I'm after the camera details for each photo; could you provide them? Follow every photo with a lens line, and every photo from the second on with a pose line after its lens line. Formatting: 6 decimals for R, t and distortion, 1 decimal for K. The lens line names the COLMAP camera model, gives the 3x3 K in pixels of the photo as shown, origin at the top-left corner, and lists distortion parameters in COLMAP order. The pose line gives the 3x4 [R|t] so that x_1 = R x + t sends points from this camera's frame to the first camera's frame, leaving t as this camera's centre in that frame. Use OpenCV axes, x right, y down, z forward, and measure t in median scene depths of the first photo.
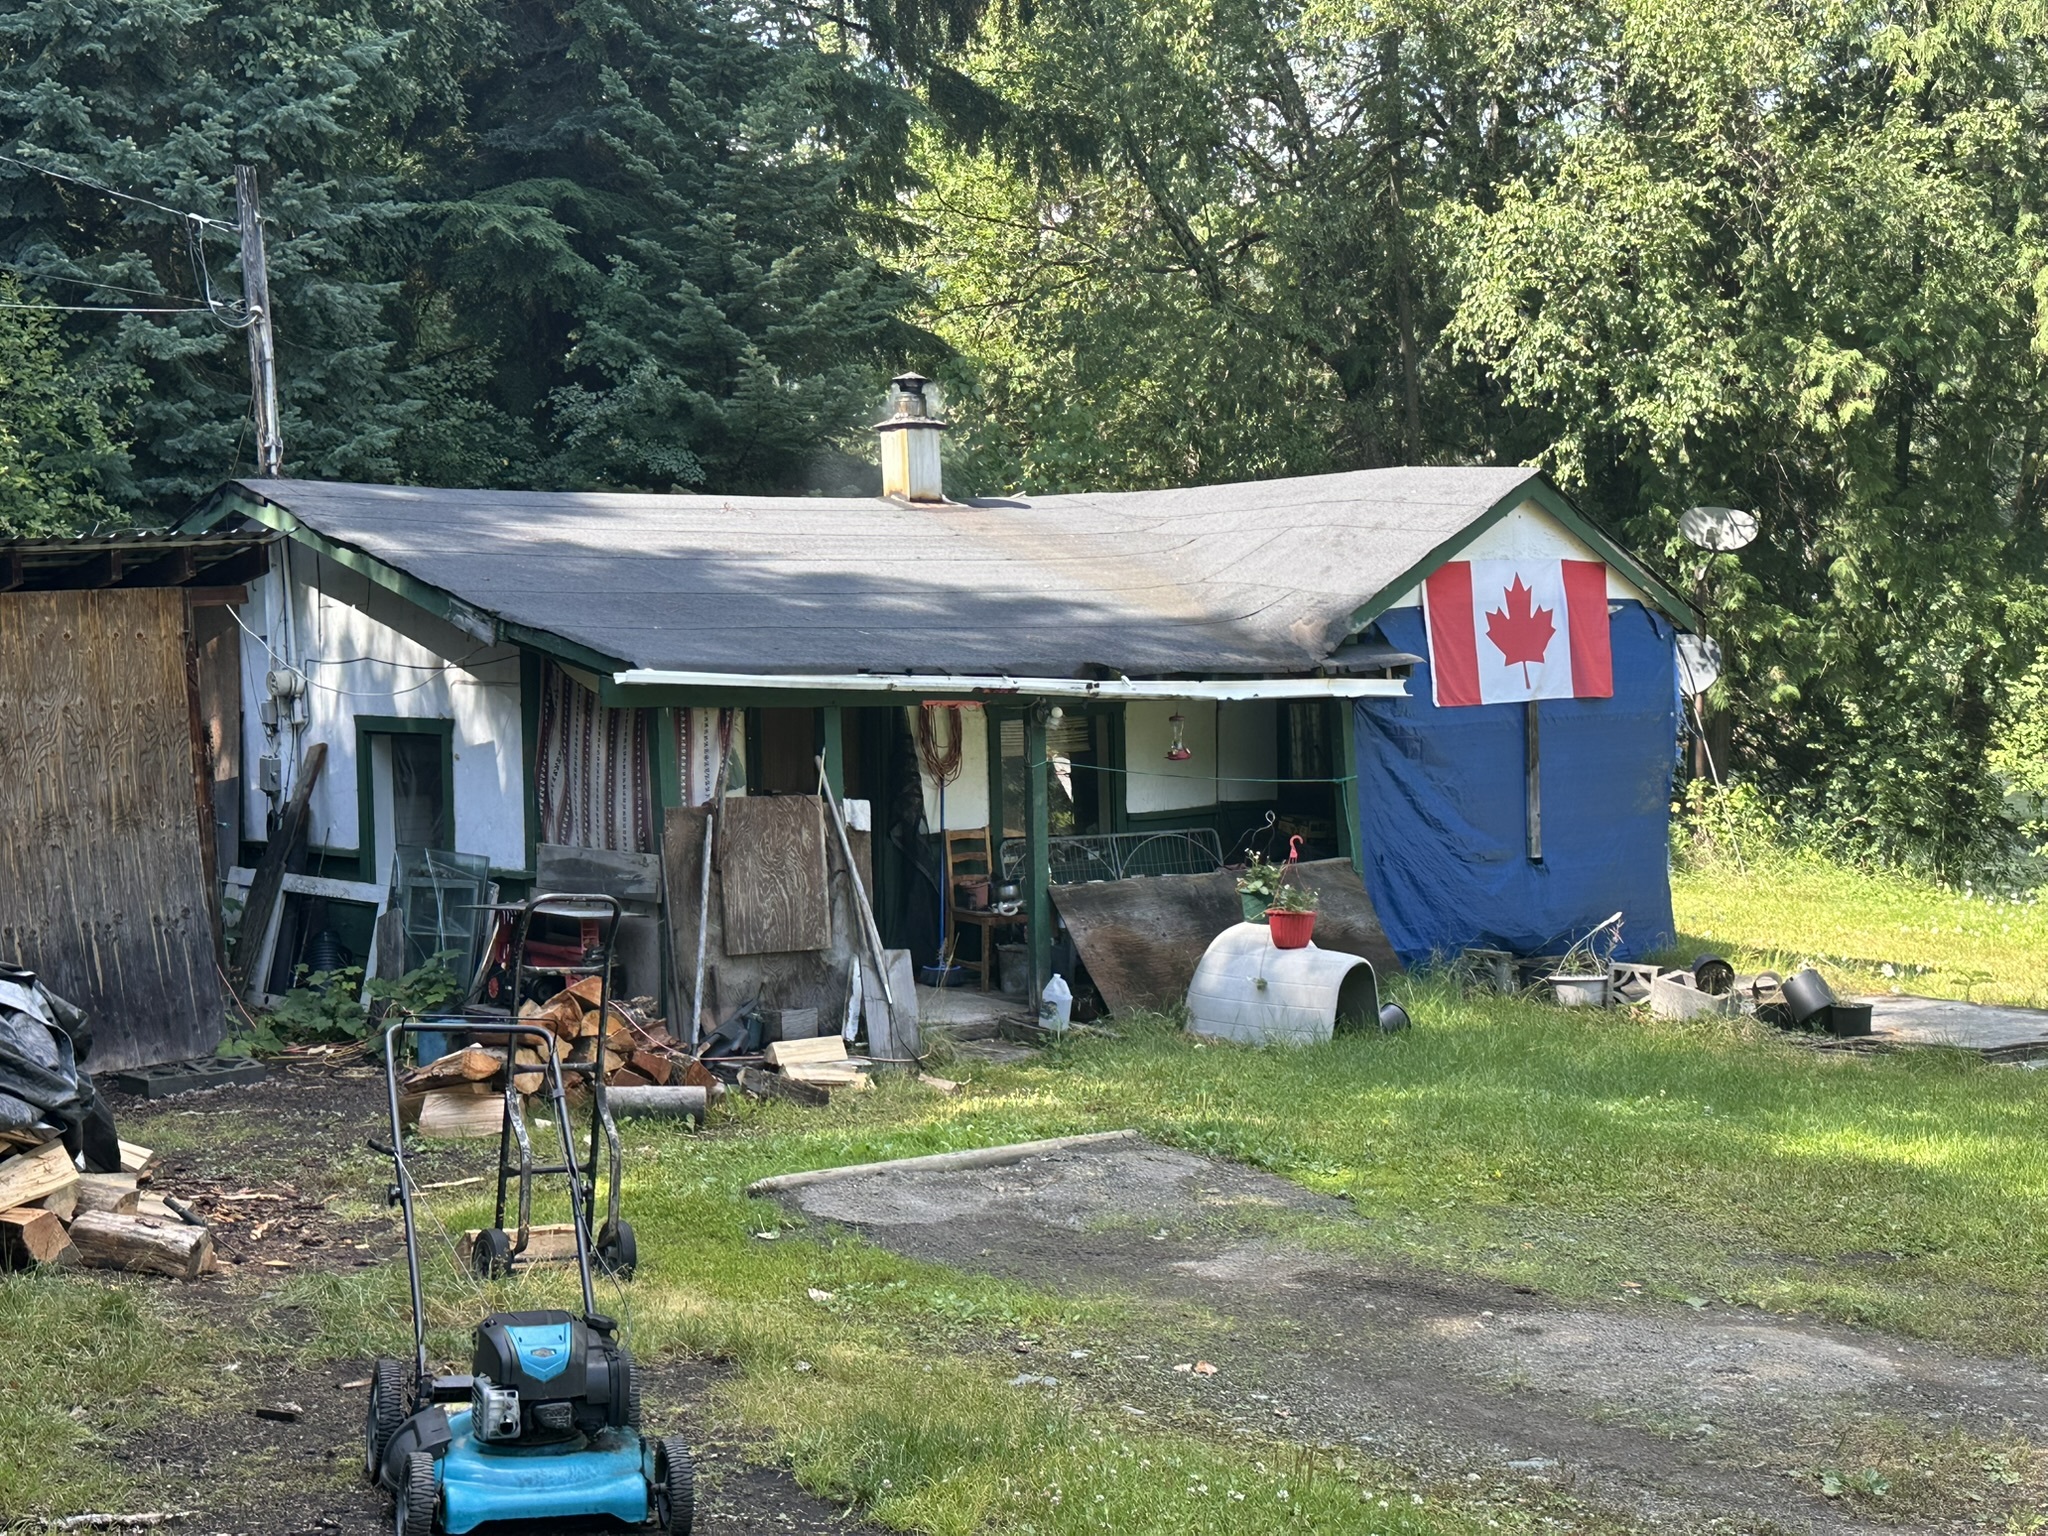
lens RADIAL K [[2655.9, 0, 1025.4], [0, 2655.9, 766.4], [0, 0, 1]] dist [0.163567, 0.000000]
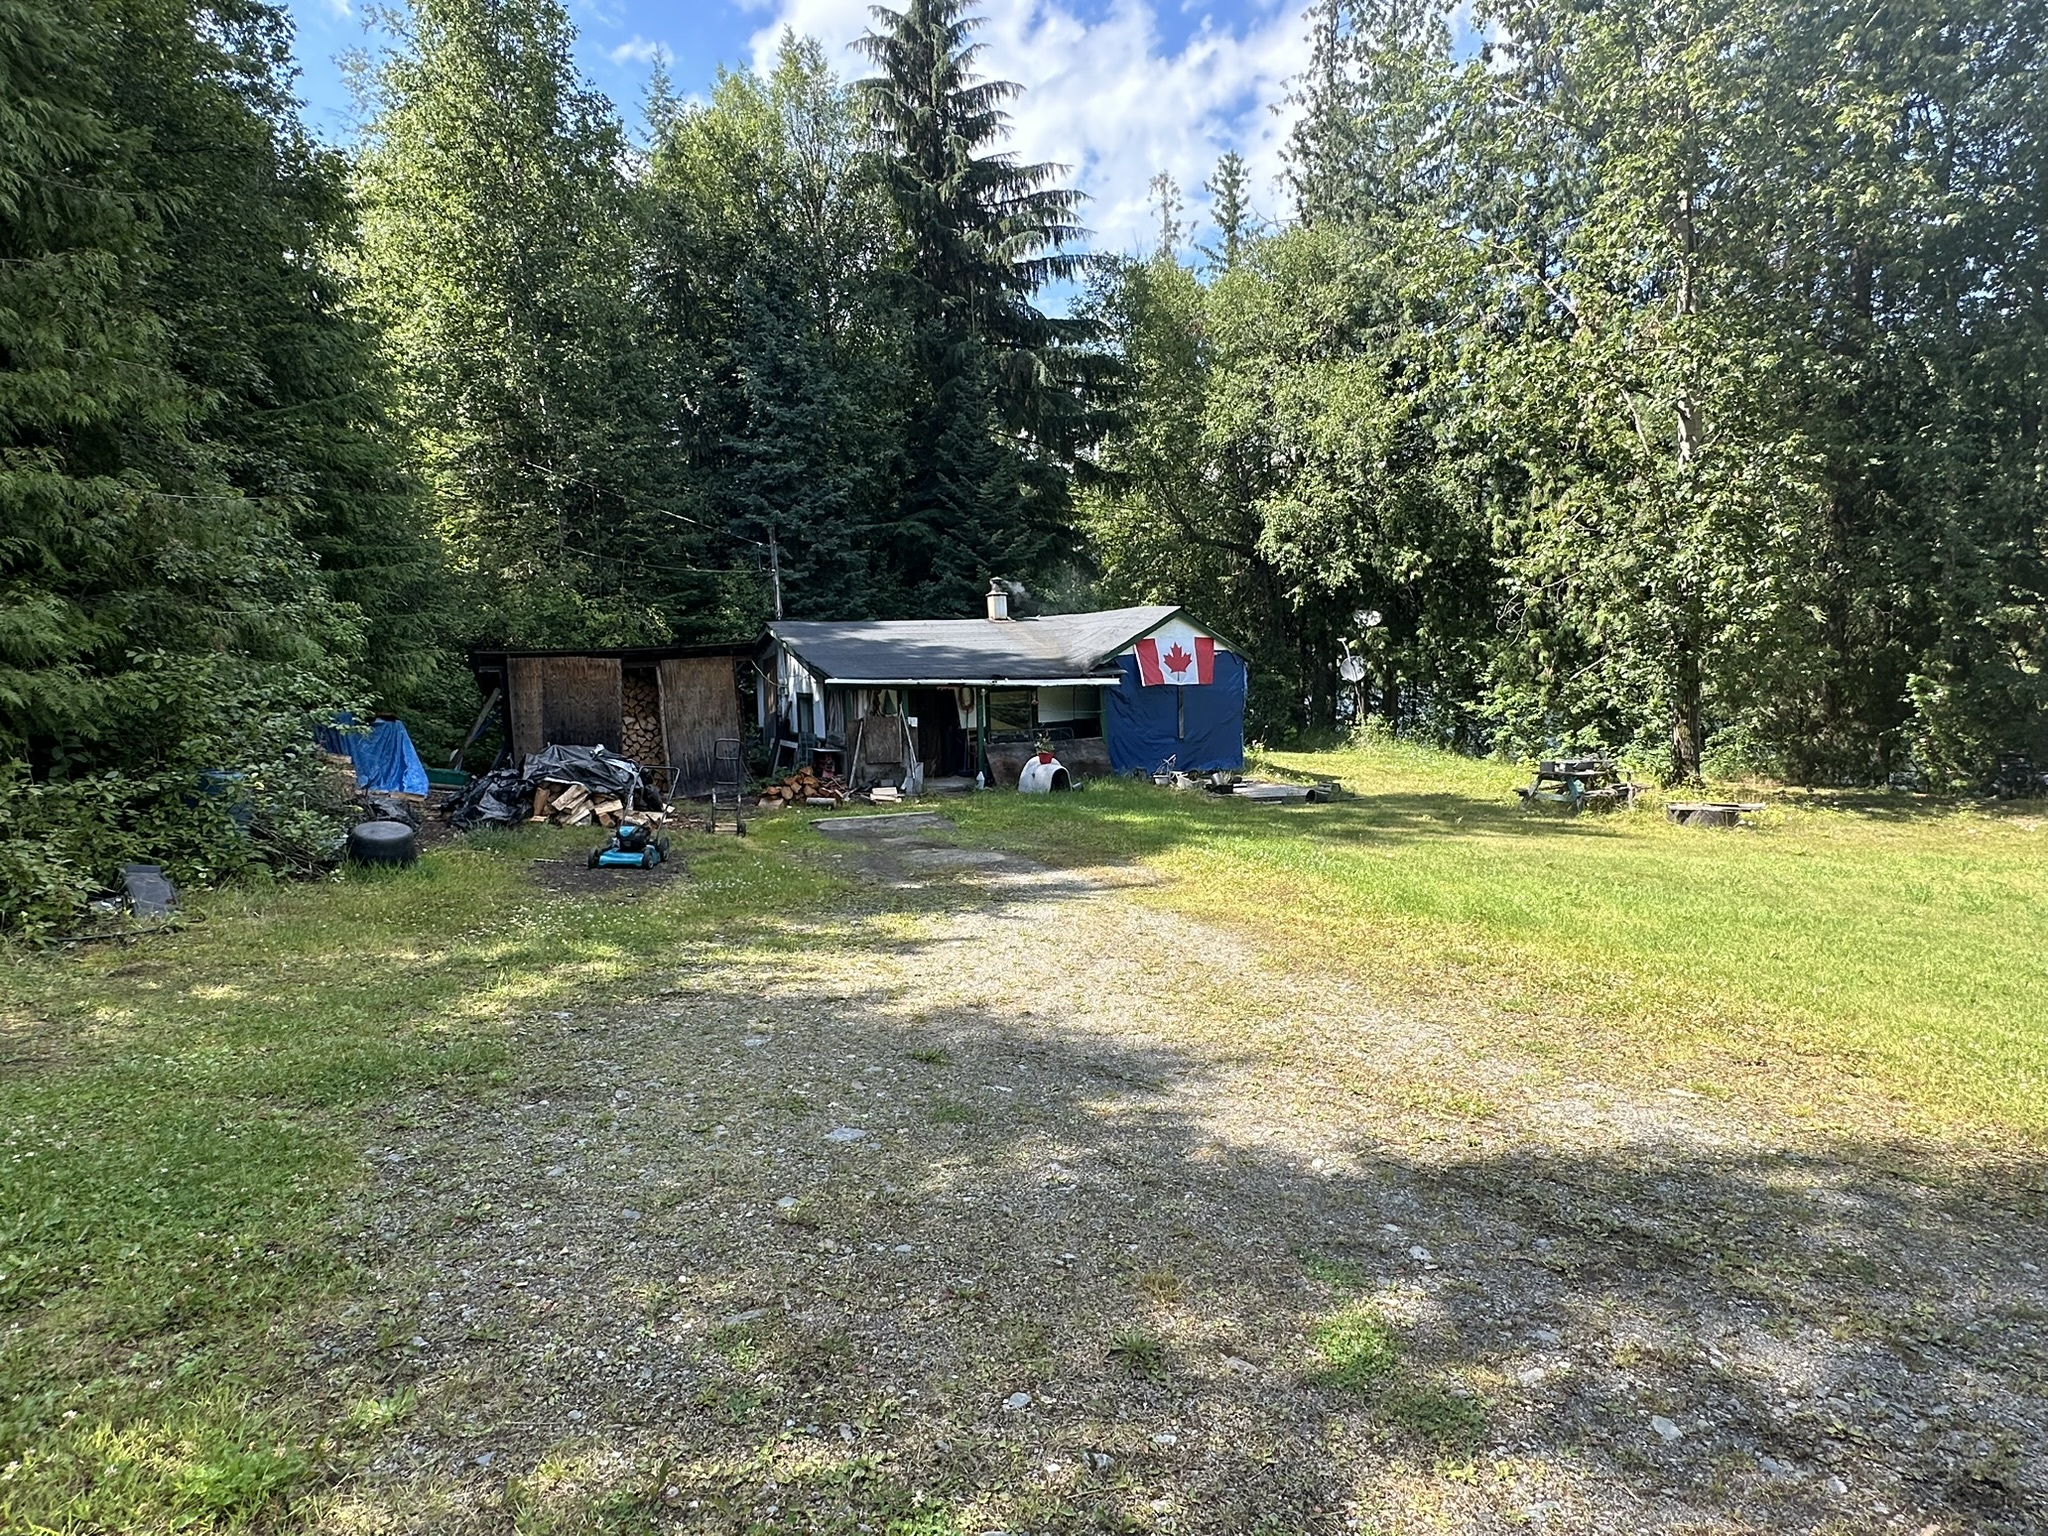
lens RADIAL K [[1081.0, 0, 1022.0], [0, 1081.0, 768.4], [0, 0, 1]] dist [-0.002762, 0.000050]
pose [[0.971966, 0.011635, -0.234835, 0.318803], [0.000878, 0.998588, 0.053112, 0.004172], [0.235121, -0.051829, 0.970583, -0.221152]]
